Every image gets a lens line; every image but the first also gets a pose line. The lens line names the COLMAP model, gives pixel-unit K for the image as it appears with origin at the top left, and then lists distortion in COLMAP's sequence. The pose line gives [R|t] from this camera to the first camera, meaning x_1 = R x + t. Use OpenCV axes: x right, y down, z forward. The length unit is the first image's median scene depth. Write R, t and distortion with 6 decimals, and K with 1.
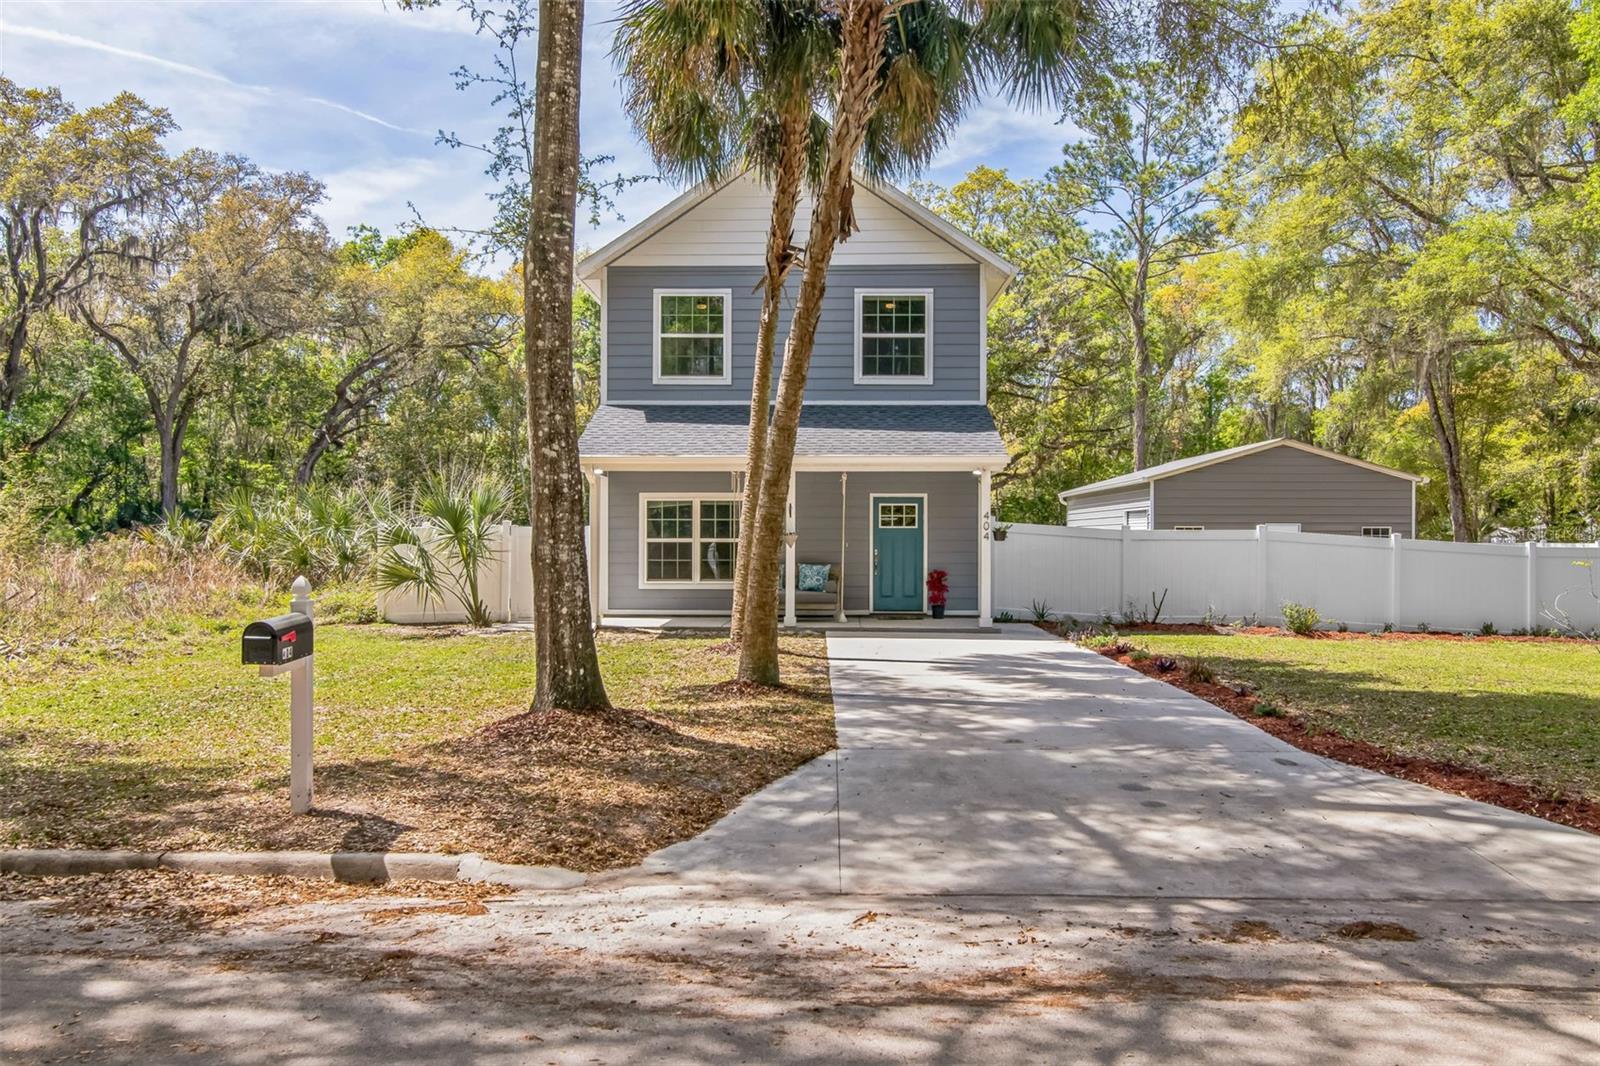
lens RADIAL K [[1225.2, 0, 798.2], [0, 1225.2, 533.8], [0, 0, 1]] dist [0.007650, 0.001633]
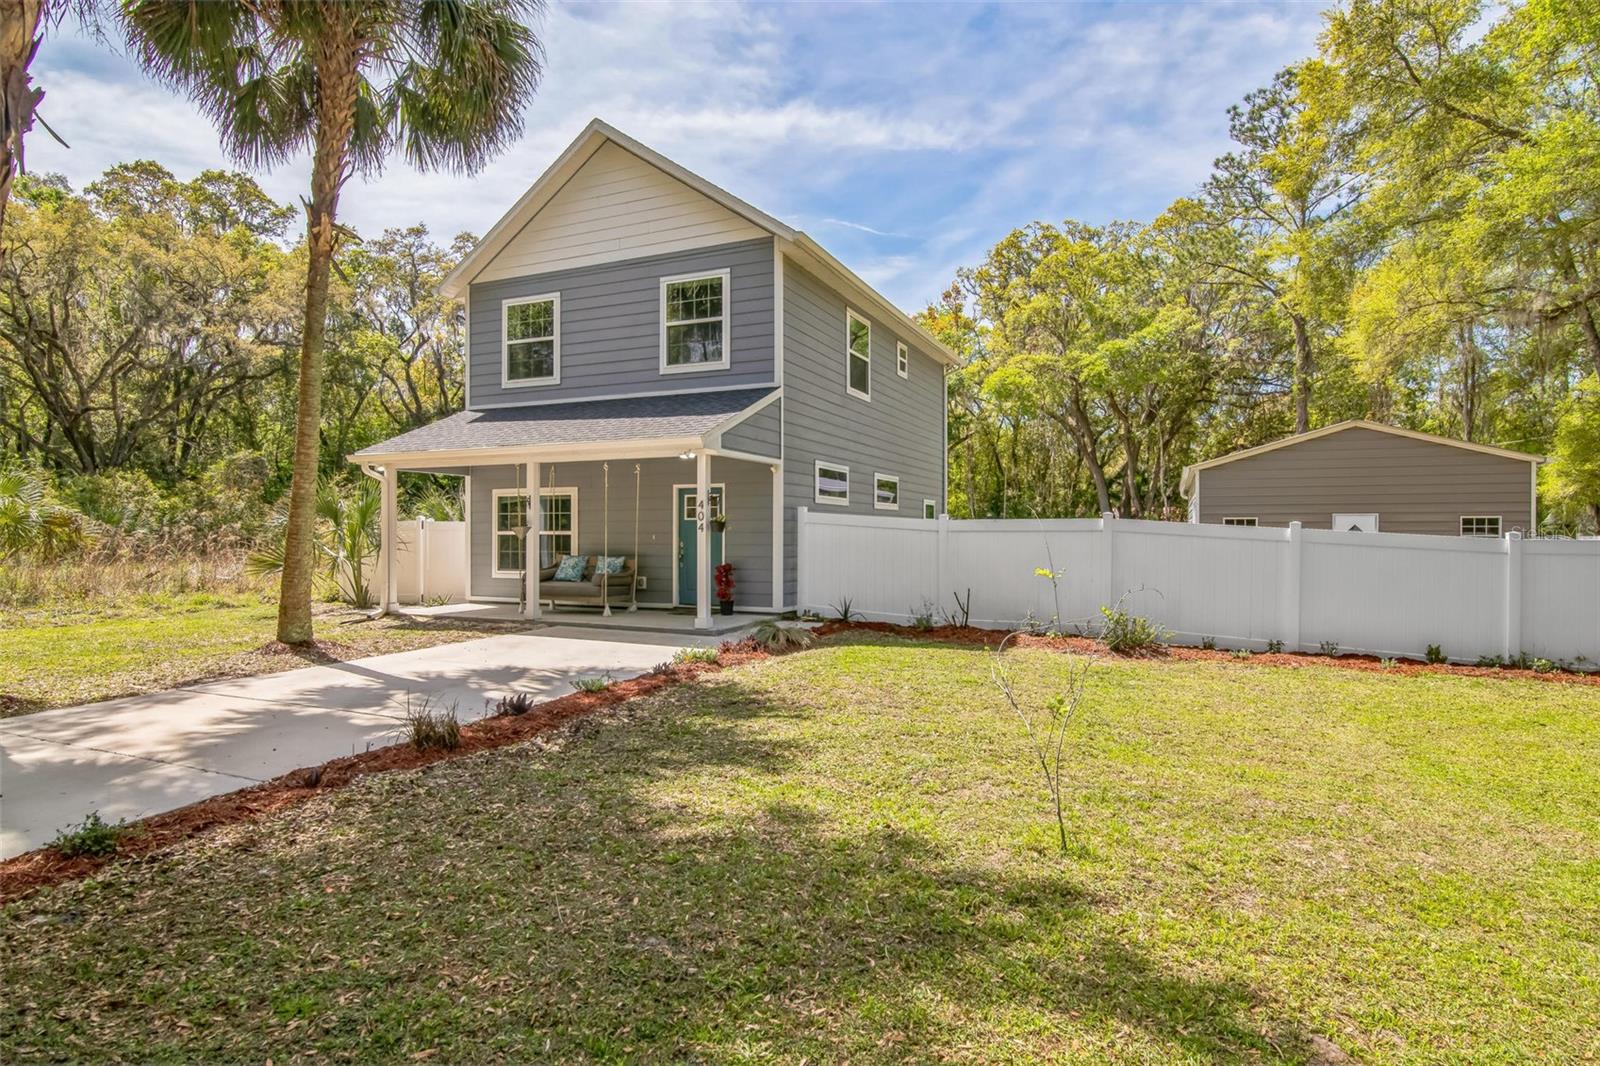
lens RADIAL K [[873.5, 0, 796.8], [0, 873.5, 533.8], [0, 0, 1]] dist [-0.000547, -0.000074]
pose [[0.920307, -0.001865, -0.391193, 0.423077], [0.003095, 0.999992, 0.002515, 0.005039], [0.391185, -0.003526, 0.920305, 0.392902]]
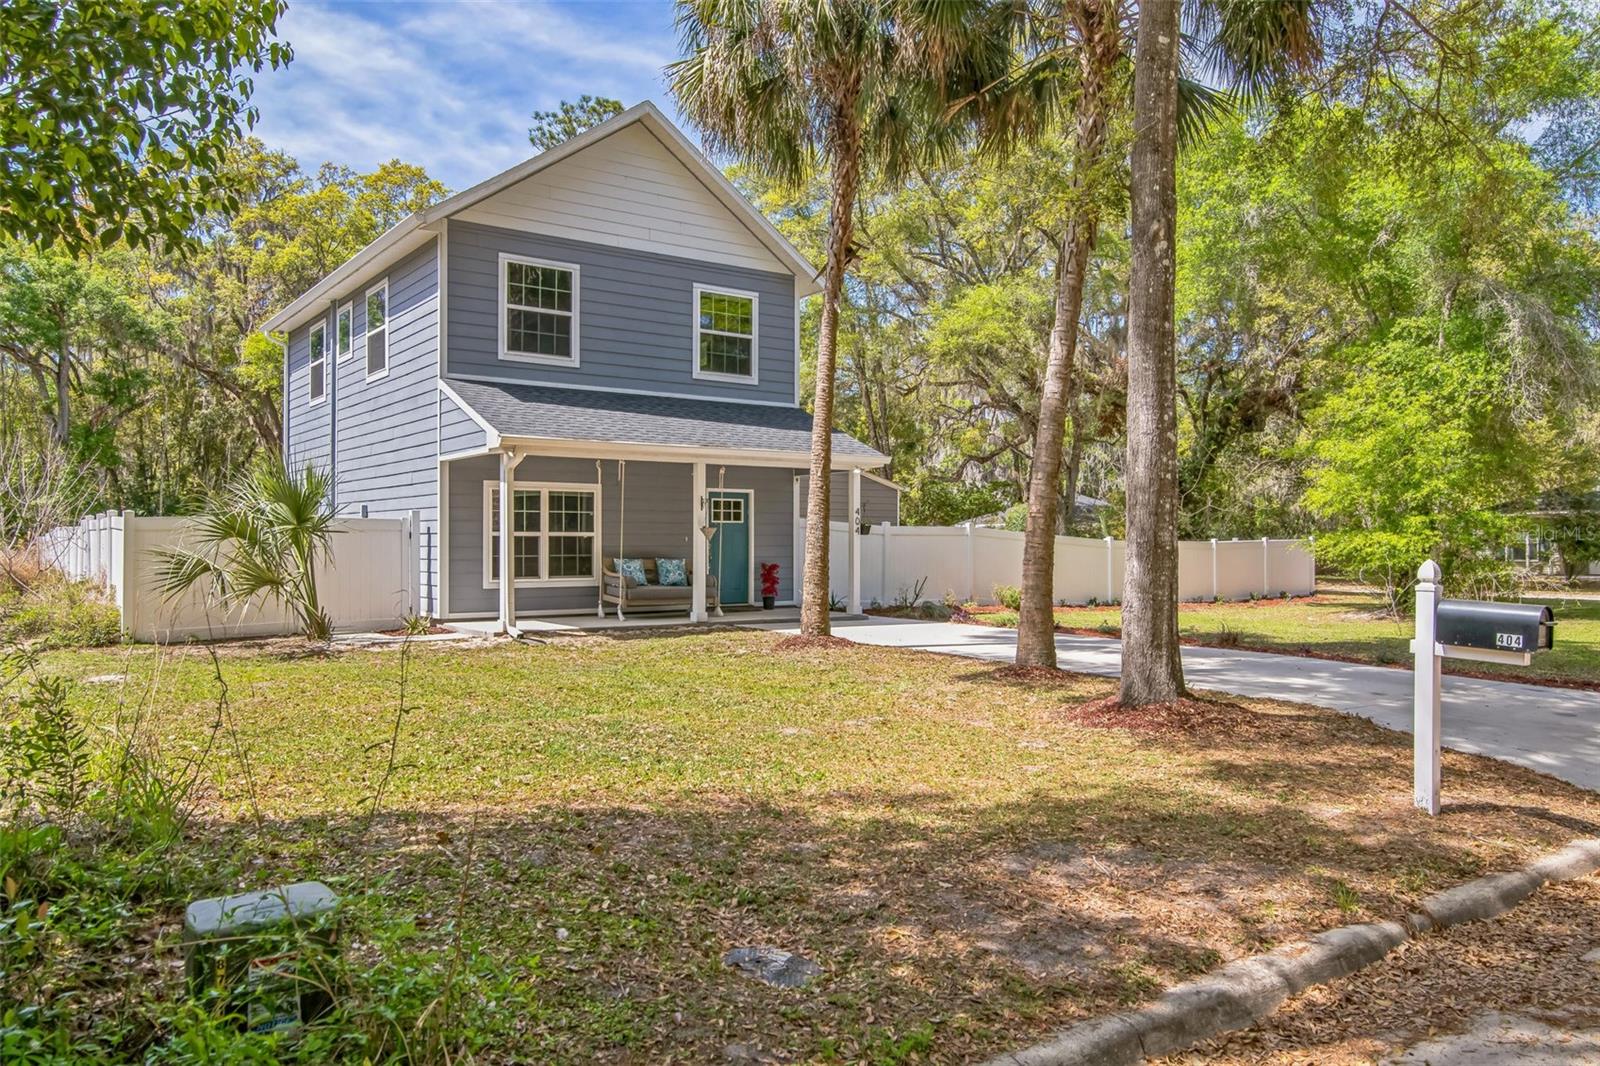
lens RADIAL K [[1143.5, 0, 801.6], [0, 1143.5, 538.8], [0, 0, 1]] dist [0.007382, 0.000697]
pose [[0.793637, -0.000098, 0.608392, -0.451943], [-0.002139, 0.999993, 0.002951, 0.005902], [-0.608388, -0.003643, 0.793631, 0.203853]]
